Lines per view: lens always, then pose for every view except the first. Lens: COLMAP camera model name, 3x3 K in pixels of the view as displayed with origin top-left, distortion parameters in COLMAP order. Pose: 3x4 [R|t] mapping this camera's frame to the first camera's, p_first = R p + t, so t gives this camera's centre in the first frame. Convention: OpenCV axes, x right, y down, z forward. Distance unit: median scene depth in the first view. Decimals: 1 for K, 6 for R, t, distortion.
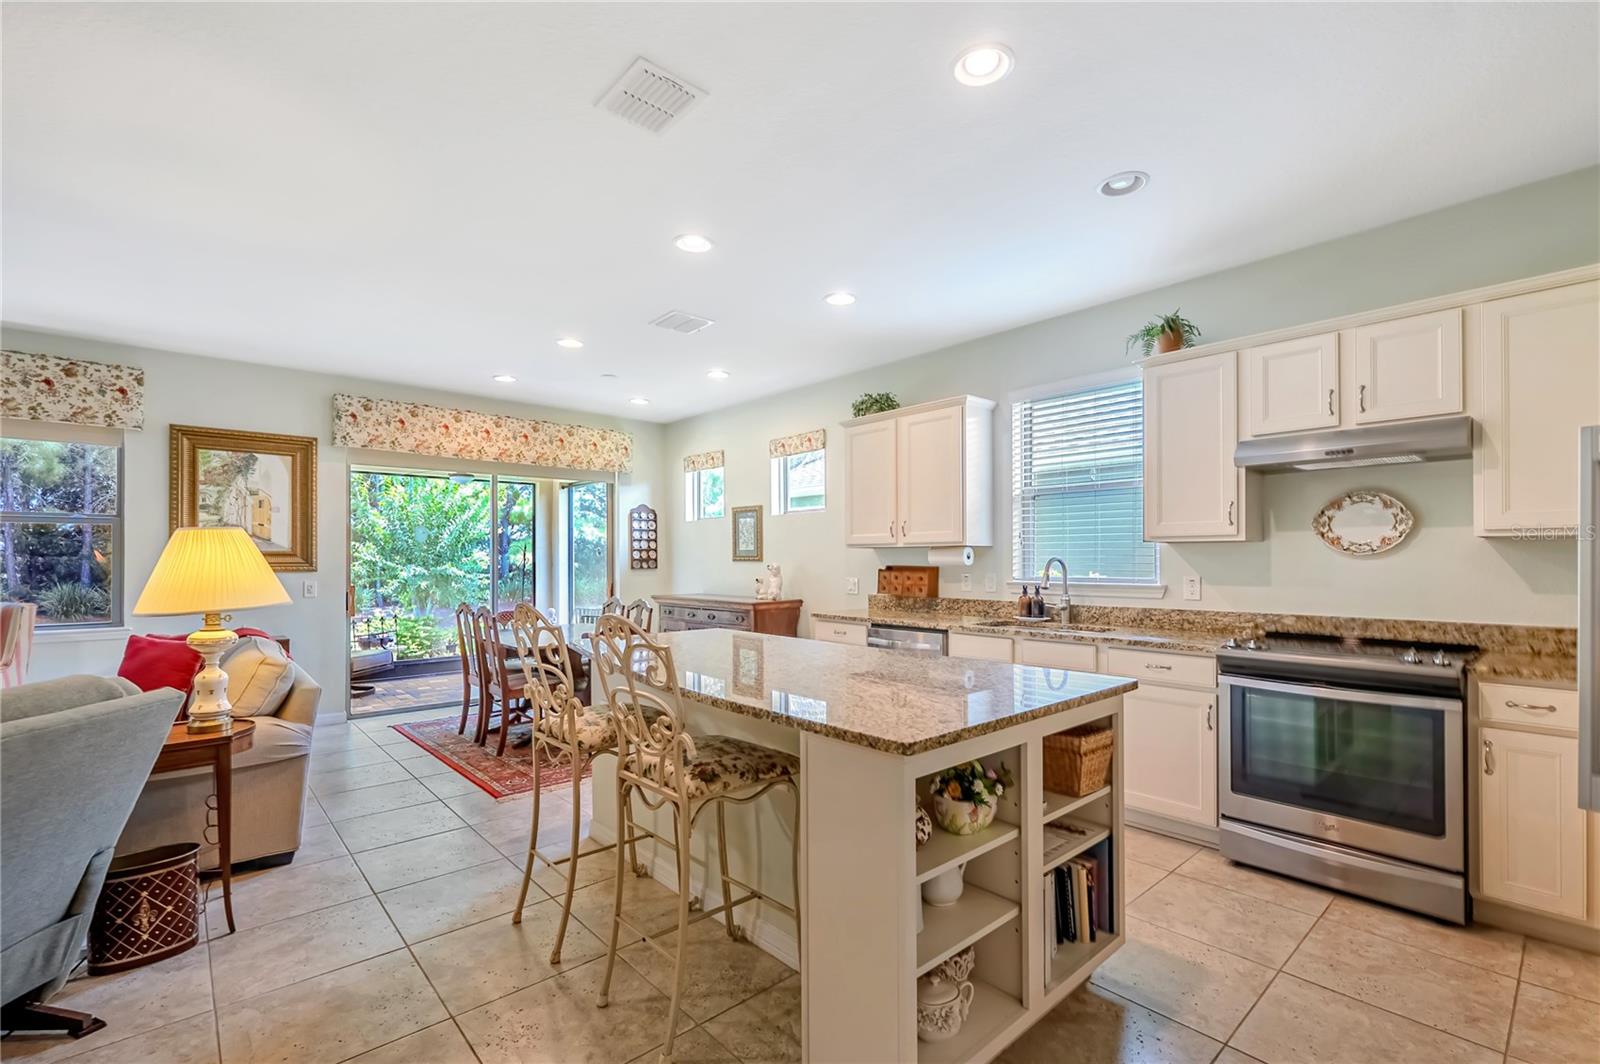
lens RADIAL K [[691.1, 0, 796.9], [0, 691.1, 558.5], [0, 0, 1]] dist [-0.001971, -0.000204]
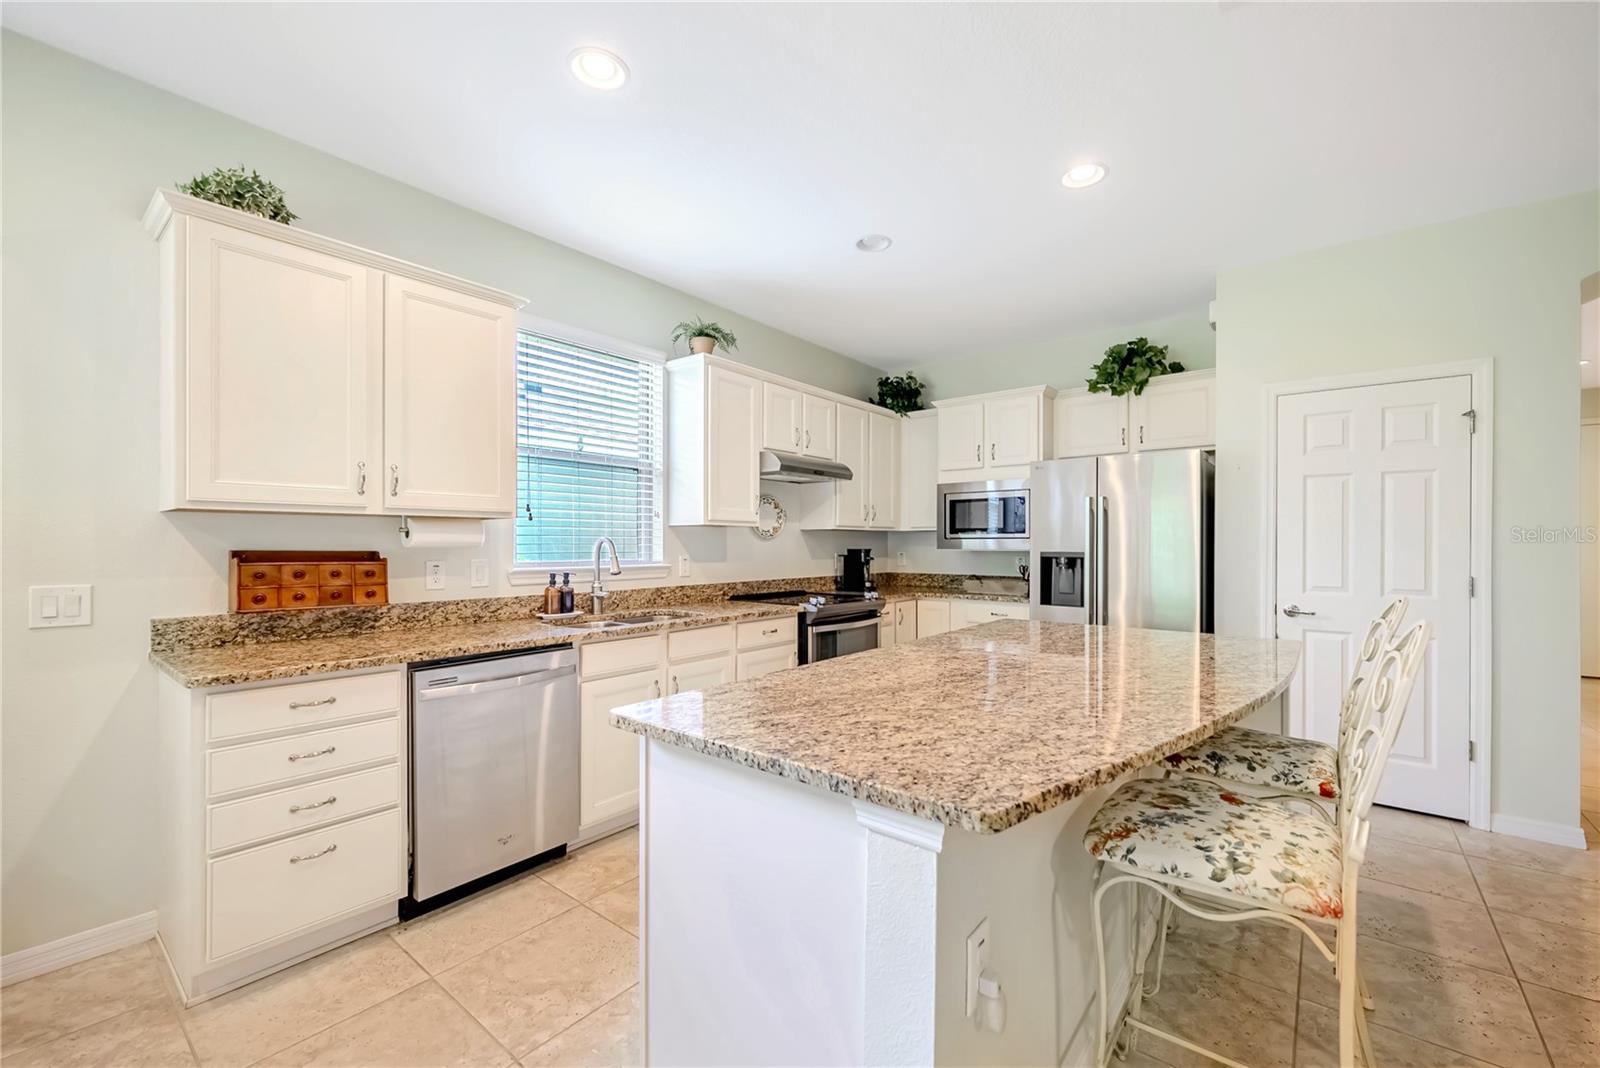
lens RADIAL K [[658.1, 0, 805.5], [0, 658.1, 543.7], [0, 0, 1]] dist [-0.000314, -0.000388]
pose [[-0.162088, 0.000313, 0.986776, -0.326677], [-0.002274, 0.999997, -0.000690, 0.004390], [-0.986774, -0.002356, -0.162087, 0.619573]]
